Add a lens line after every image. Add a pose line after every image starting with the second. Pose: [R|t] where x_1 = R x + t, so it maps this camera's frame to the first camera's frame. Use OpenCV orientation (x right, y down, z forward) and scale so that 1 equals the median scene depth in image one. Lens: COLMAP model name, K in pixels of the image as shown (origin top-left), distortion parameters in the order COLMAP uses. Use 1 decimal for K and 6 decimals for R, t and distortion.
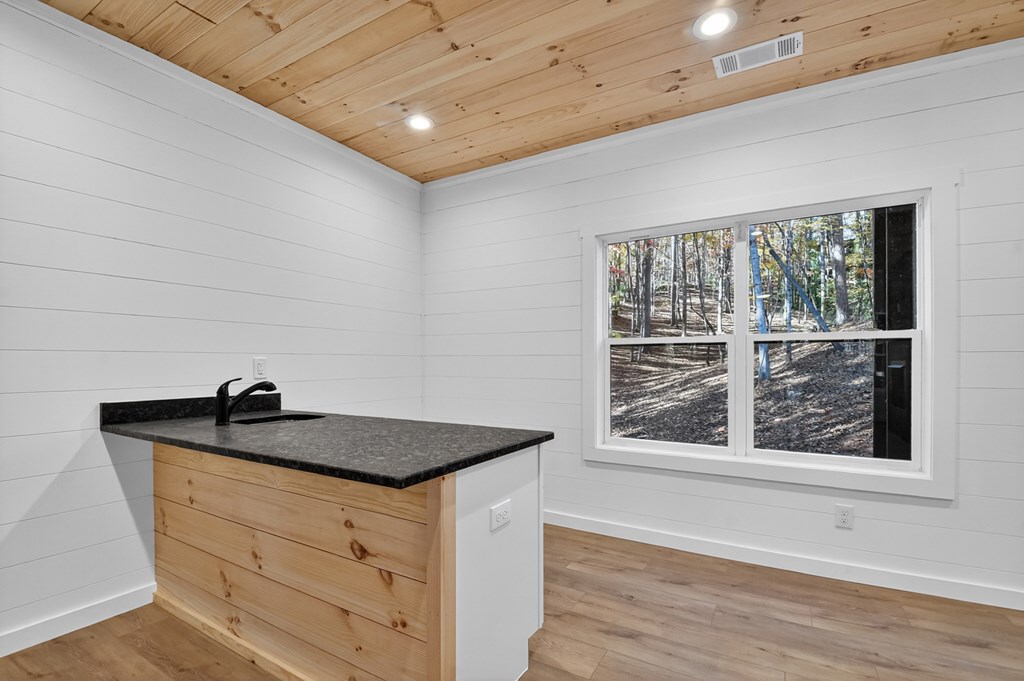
lens RADIAL K [[459.9, 0, 506.3], [0, 459.9, 354.5], [0, 0, 1]] dist [0.024262, -0.027207]
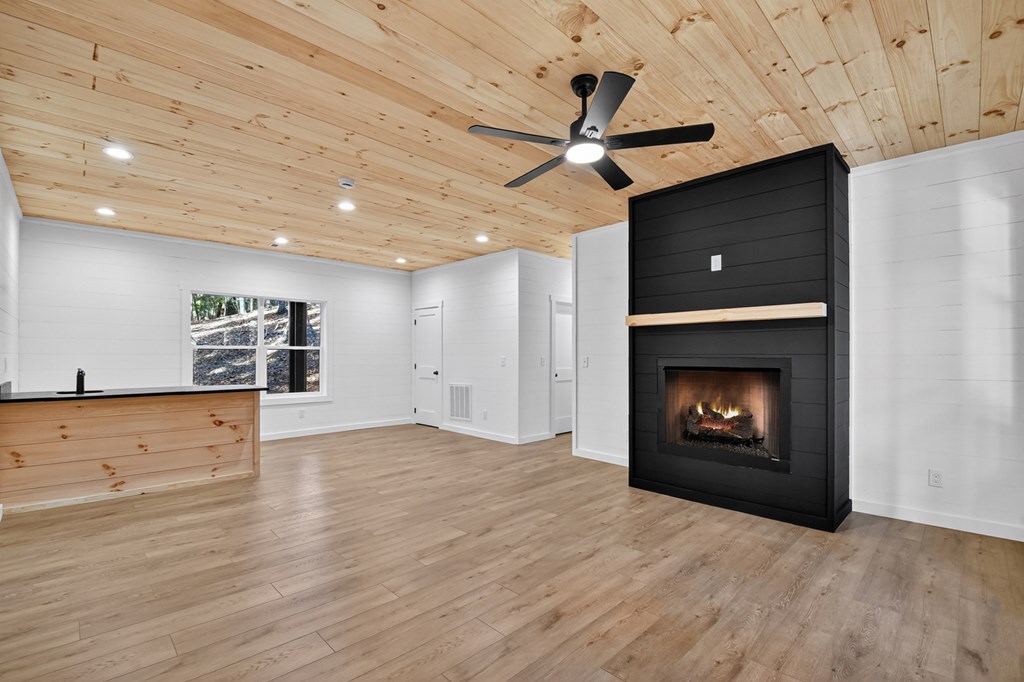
lens RADIAL K [[459.9, 0, 506.3], [0, 459.9, 355.0], [0, 0, 1]] dist [0.024262, -0.027207]
pose [[0.262050, 0.002087, 0.965052, -1.281664], [-0.012161, 0.999925, 0.001140, -0.016352], [-0.964978, -0.012035, 0.262056, -0.734057]]
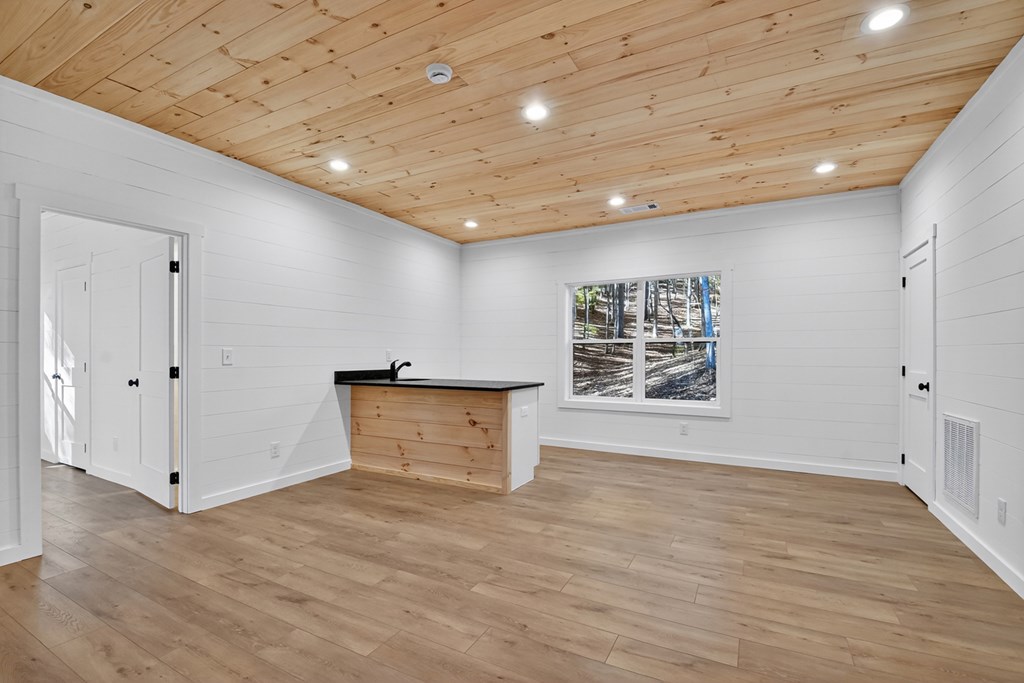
lens RADIAL K [[459.9, 0, 506.3], [0, 459.9, 355.5], [0, 0, 1]] dist [0.024262, -0.027207]
pose [[0.998987, 0.000989, 0.044985, -0.116910], [-0.001881, 0.999803, 0.019780, -0.008544], [-0.044957, -0.019844, 0.998792, -0.789191]]
